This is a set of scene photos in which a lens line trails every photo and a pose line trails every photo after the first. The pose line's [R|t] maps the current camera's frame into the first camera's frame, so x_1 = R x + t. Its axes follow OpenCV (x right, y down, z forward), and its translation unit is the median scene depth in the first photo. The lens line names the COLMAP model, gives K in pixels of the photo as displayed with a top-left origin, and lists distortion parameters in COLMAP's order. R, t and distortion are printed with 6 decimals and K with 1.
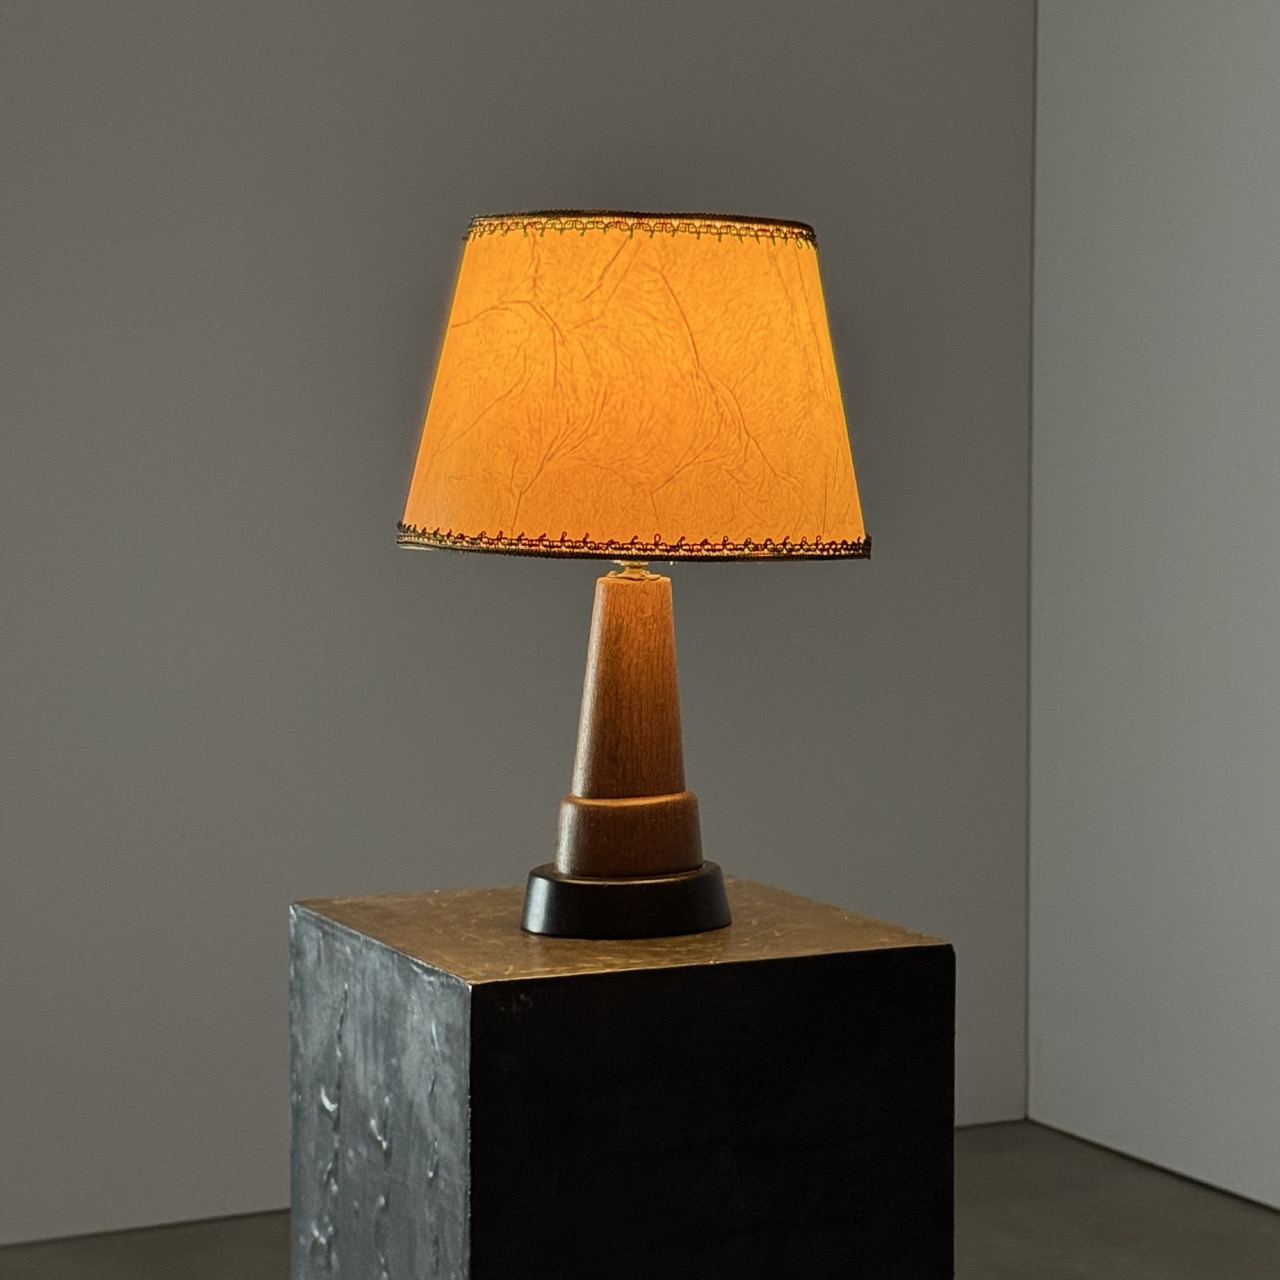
lens RADIAL K [[3142.4, 0, 640.0], [0, 3142.4, 640.0], [0, 0, 1]] dist [-0.029681, -0.098221]
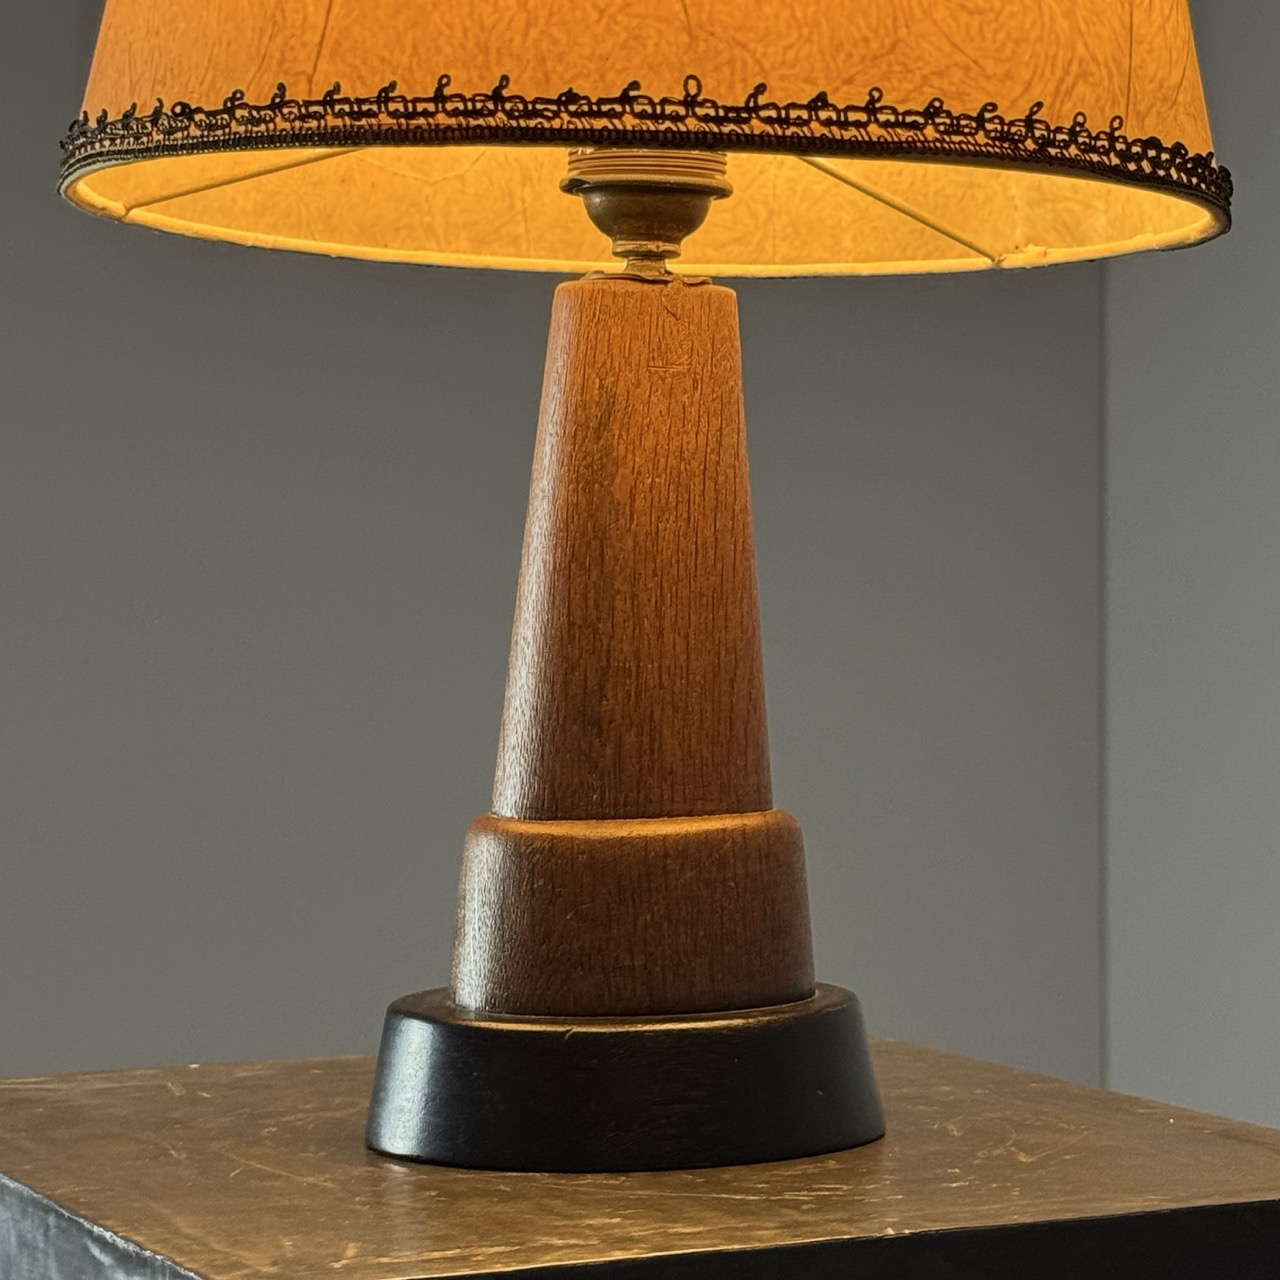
lens RADIAL K [[4110.9, 0, 640.0], [0, 4110.9, 640.0], [0, 0, 1]] dist [0.745321, -14.002134]
pose [[0.999713, 0.001175, -0.023943, 0.010848], [-0.002187, 0.999102, -0.042319, 0.052275], [0.023872, 0.042360, 0.998817, 0.493441]]
